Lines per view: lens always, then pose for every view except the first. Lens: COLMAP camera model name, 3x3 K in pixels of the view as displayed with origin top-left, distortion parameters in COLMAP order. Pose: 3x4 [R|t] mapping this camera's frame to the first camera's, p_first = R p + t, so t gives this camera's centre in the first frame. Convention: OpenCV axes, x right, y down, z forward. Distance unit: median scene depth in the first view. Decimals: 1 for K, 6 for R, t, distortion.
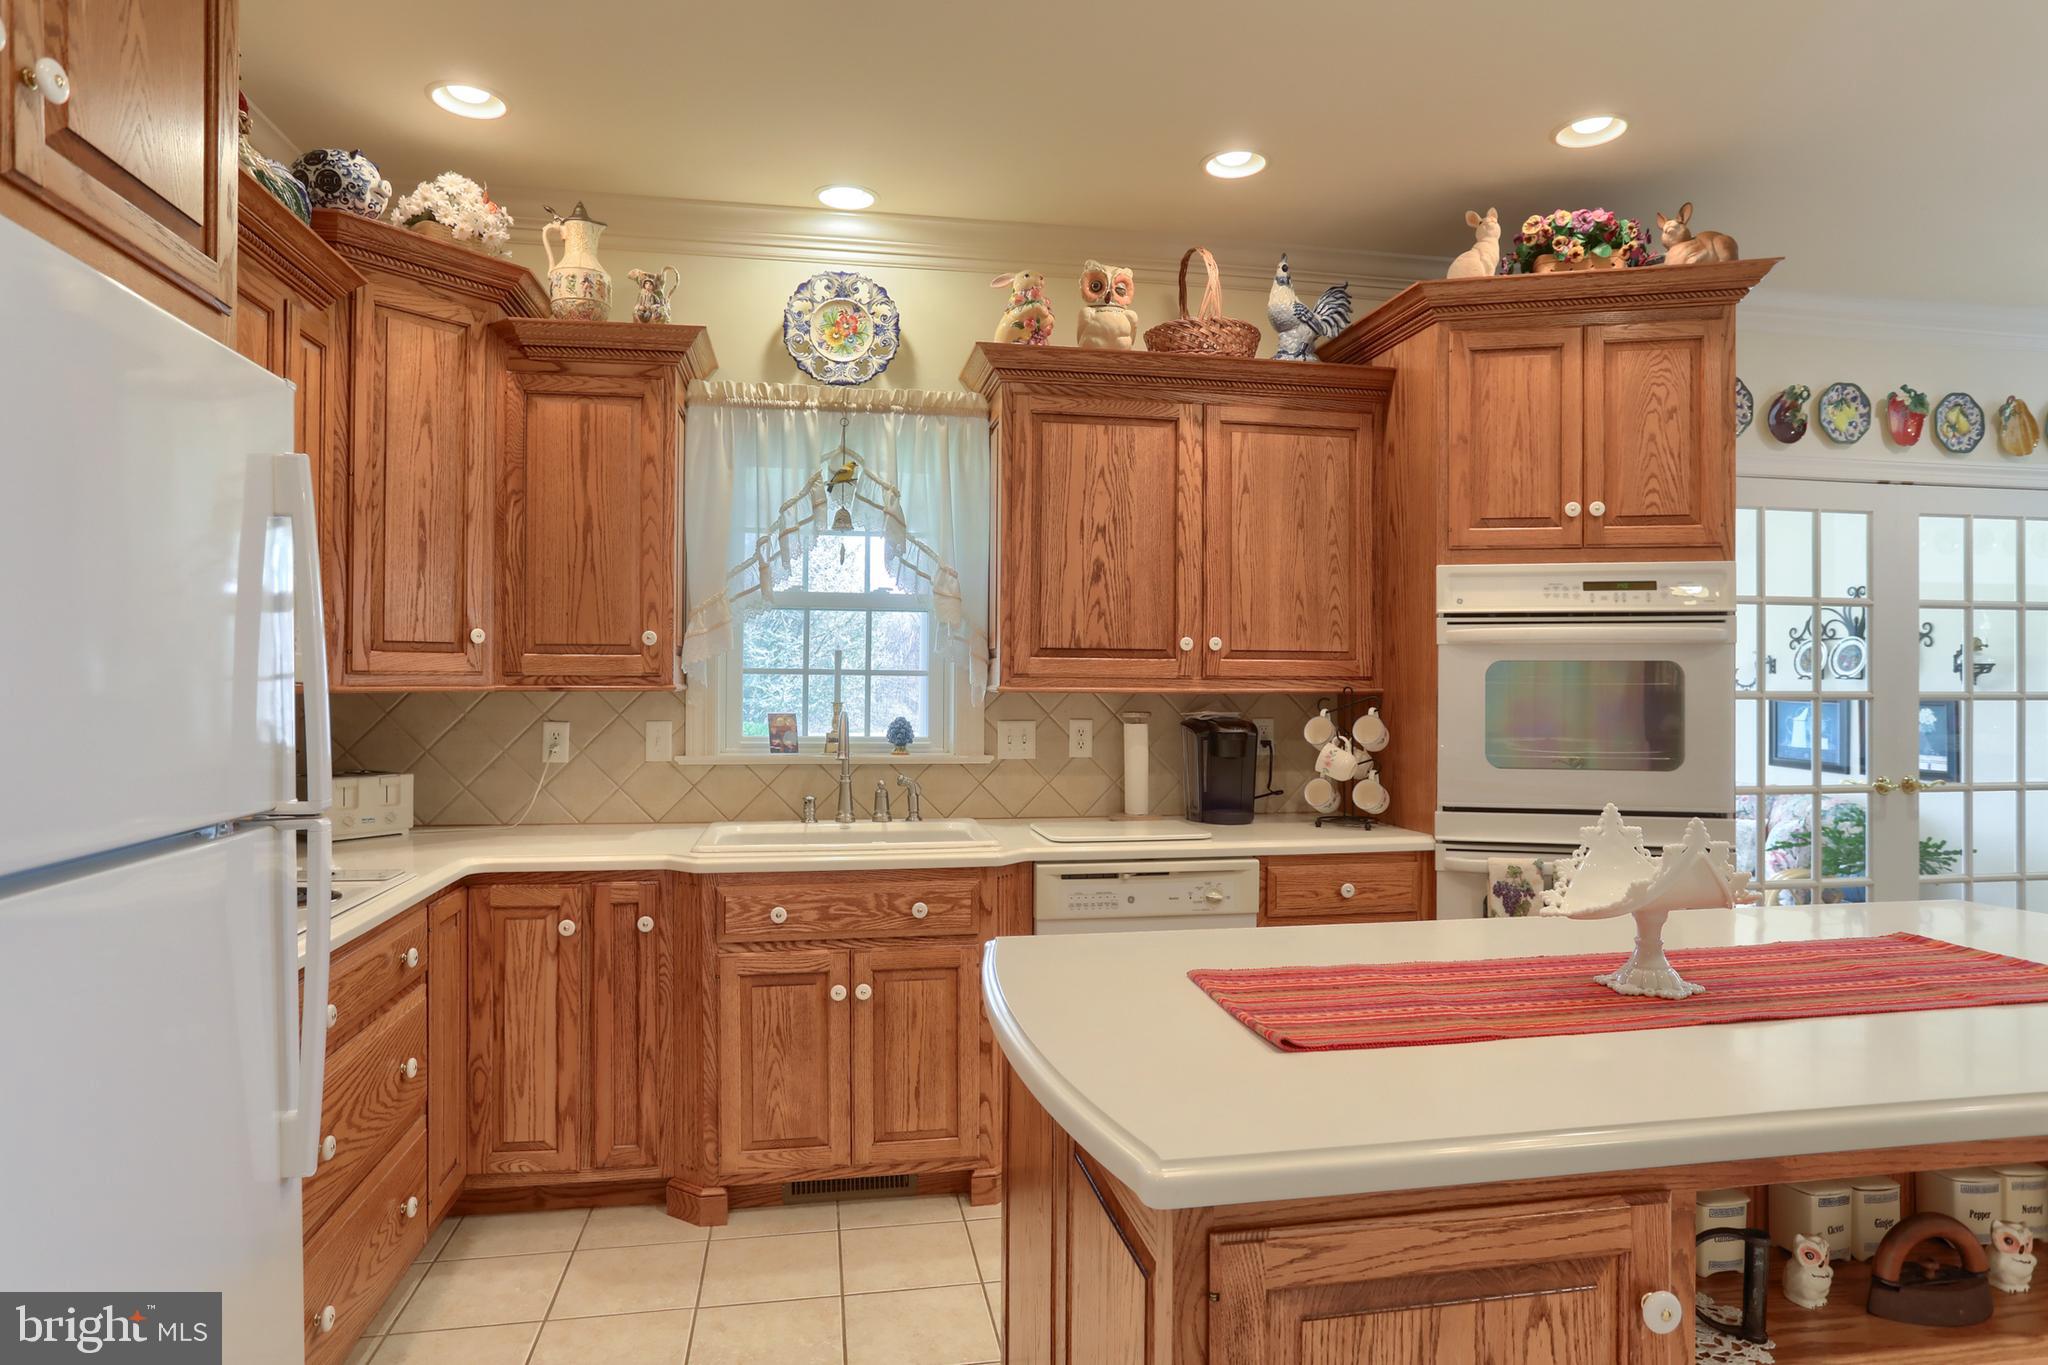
lens RADIAL K [[1190.5, 0, 1021.3], [0, 1190.5, 669.6], [0, 0, 1]] dist [-0.044913, 0.032513]
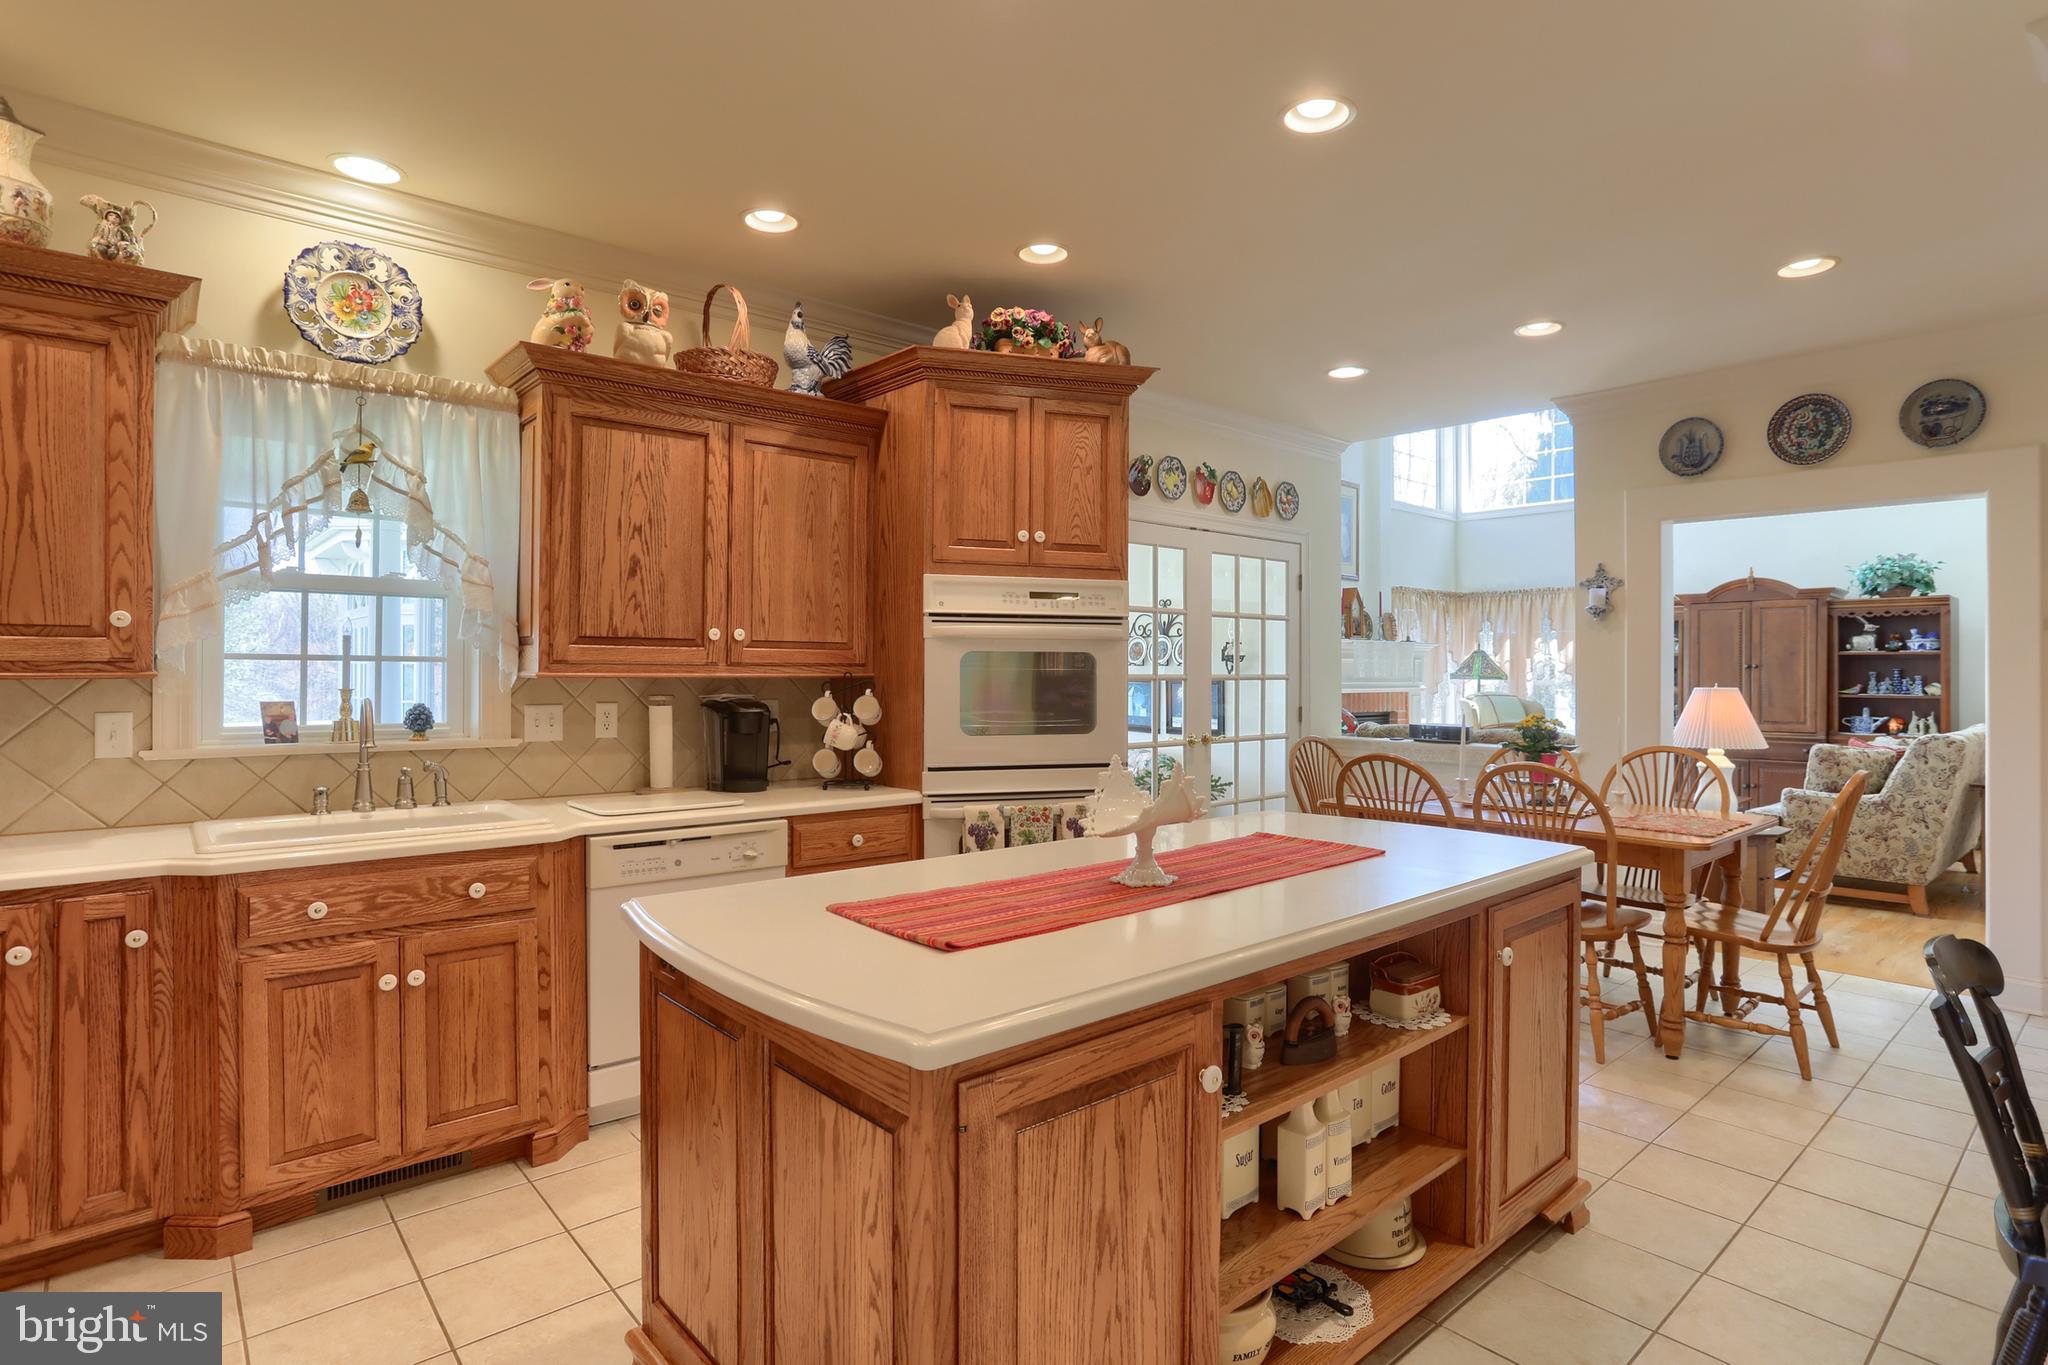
lens RADIAL K [[1060.9, 0, 1036.7], [0, 1060.9, 664.1], [0, 0, 1]] dist [-0.041798, 0.022004]
pose [[0.859213, 0.001533, 0.511616, -0.121202], [-0.005265, 0.999969, 0.005846, -0.000915], [-0.511591, -0.007717, 0.859195, -0.021478]]
